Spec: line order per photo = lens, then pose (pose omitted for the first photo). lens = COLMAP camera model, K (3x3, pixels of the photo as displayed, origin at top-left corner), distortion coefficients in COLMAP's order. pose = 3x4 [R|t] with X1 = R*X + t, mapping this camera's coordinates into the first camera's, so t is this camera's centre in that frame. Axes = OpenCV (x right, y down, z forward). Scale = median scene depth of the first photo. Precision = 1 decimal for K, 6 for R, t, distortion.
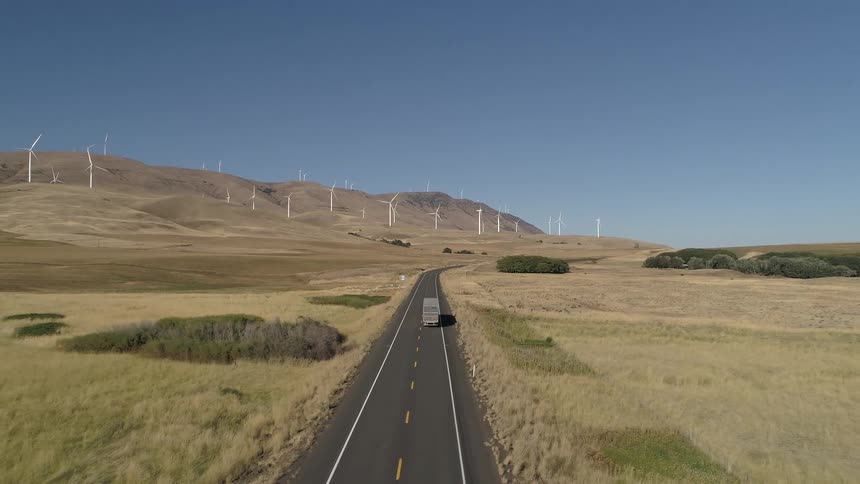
lens RADIAL K [[644.3, 0, 426.6], [0, 644.3, 244.5], [0, 0, 1]] dist [0.003395, -0.001375]
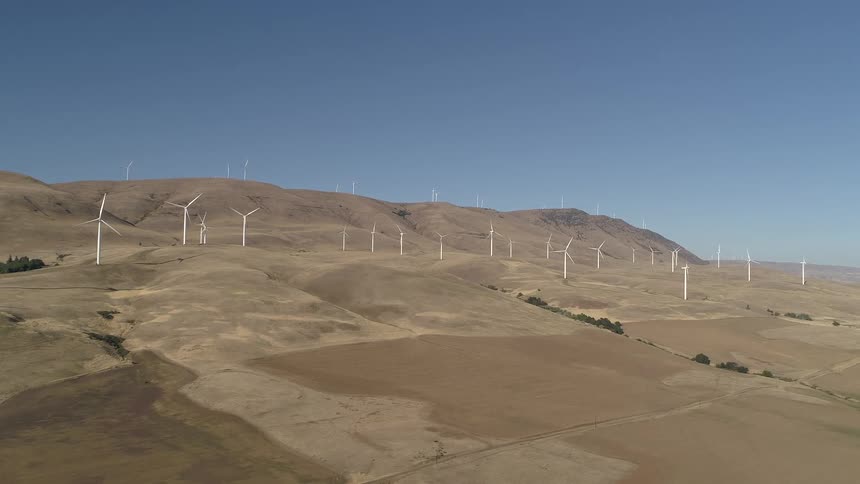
lens RADIAL K [[644.3, 0, 425.6], [0, 644.3, 239.6], [0, 0, 1]] dist [0.003395, -0.001375]
pose [[0.985467, 0.011402, -0.169482, -0.190453], [-0.013148, 0.999871, -0.009186, -0.139403], [0.169355, 0.011281, 0.985490, 0.248845]]
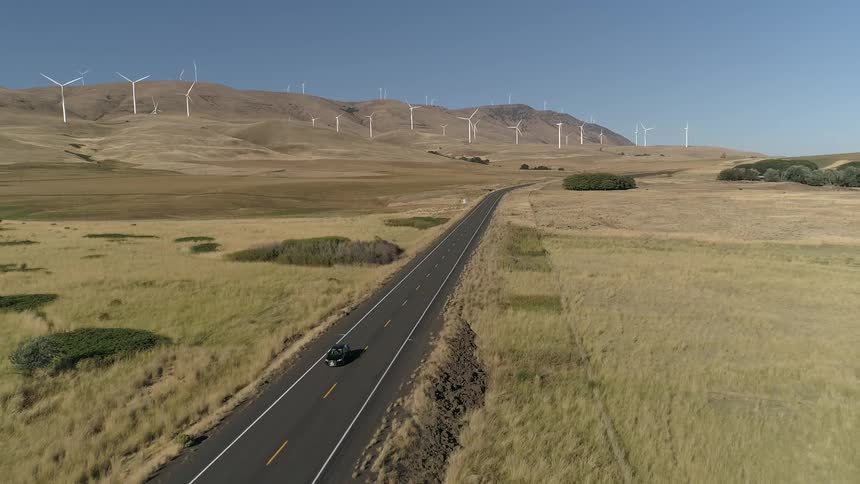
lens RADIAL K [[644.3, 0, 427.5], [0, 644.3, 245.8], [0, 0, 1]] dist [0.003395, -0.001375]
pose [[0.991519, -0.012212, -0.129388, 0.012319], [0.029348, 0.990898, 0.131374, -0.006230], [0.126605, -0.134057, 0.982853, -0.046256]]
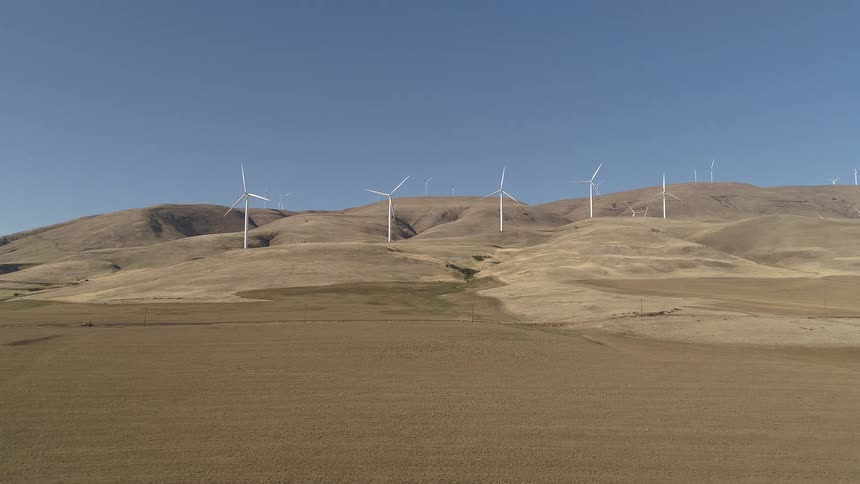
lens RADIAL K [[644.3, 0, 431.4], [0, 644.3, 241.0], [0, 0, 1]] dist [0.003395, -0.001375]
pose [[0.610411, -0.063054, -0.789571, -0.061924], [0.022035, 0.997792, -0.062647, -0.017799], [0.791778, 0.020842, 0.610453, 0.385026]]
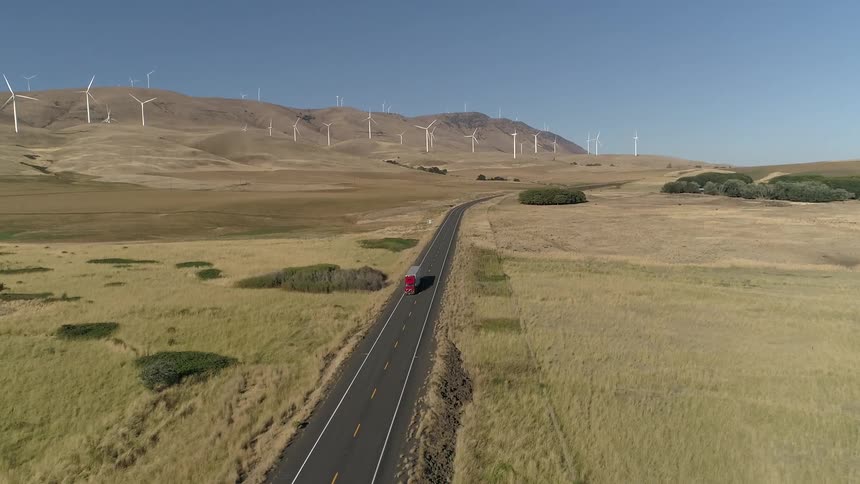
lens RADIAL K [[644.3, 0, 427.5], [0, 644.3, 246.9], [0, 0, 1]] dist [0.003395, -0.001375]
pose [[0.997799, -0.020869, -0.062946, 0.009820], [0.028681, 0.991630, 0.125886, -0.015576], [0.059792, -0.127414, 0.990046, -0.073082]]
